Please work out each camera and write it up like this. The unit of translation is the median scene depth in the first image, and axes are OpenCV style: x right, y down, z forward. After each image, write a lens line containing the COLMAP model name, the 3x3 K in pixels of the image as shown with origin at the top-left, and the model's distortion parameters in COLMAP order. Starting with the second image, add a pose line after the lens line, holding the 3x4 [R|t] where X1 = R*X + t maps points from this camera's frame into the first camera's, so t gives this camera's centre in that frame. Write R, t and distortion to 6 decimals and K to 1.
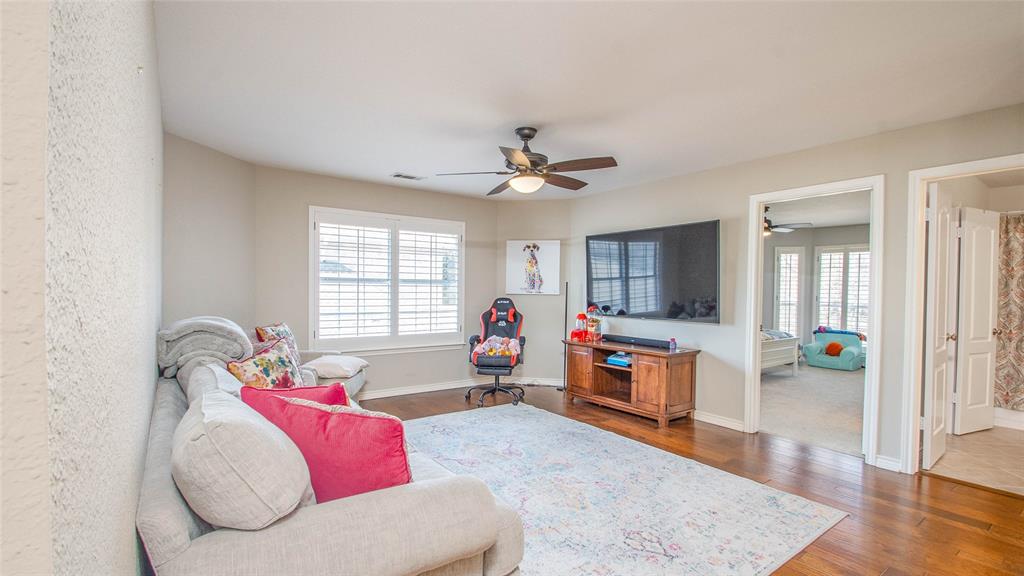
lens RADIAL K [[458.5, 0, 502.2], [0, 458.5, 294.2], [0, 0, 1]] dist [0.019129, -0.018529]
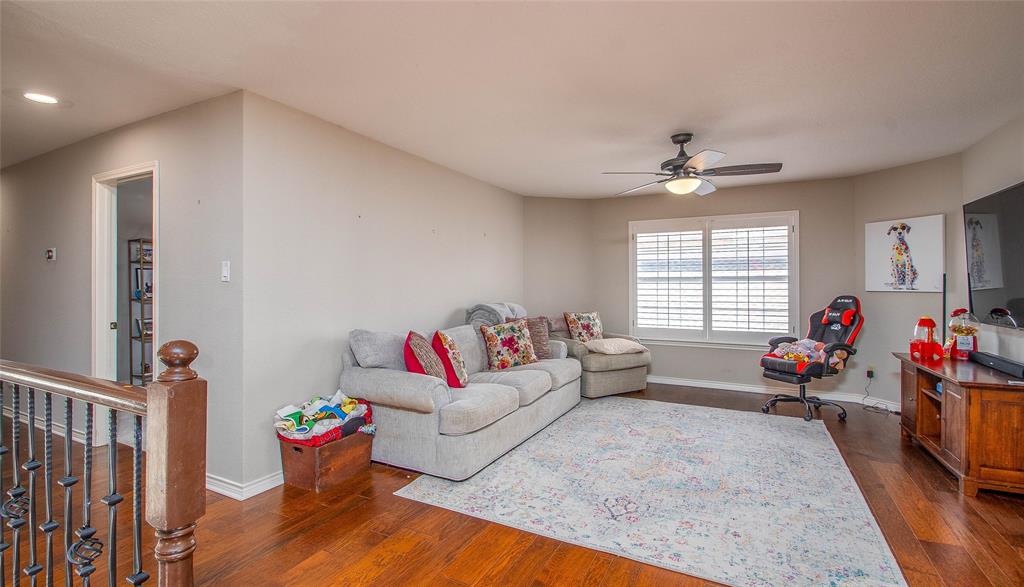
lens RADIAL K [[479.6, 0, 509.1], [0, 479.6, 280.7], [0, 0, 1]] dist [-0.000618, -0.000298]
pose [[0.450494, -0.019321, -0.892571, 0.545602], [-0.004163, 0.999709, -0.023741, 0.004280], [0.892770, 0.014411, 0.450282, 0.092669]]
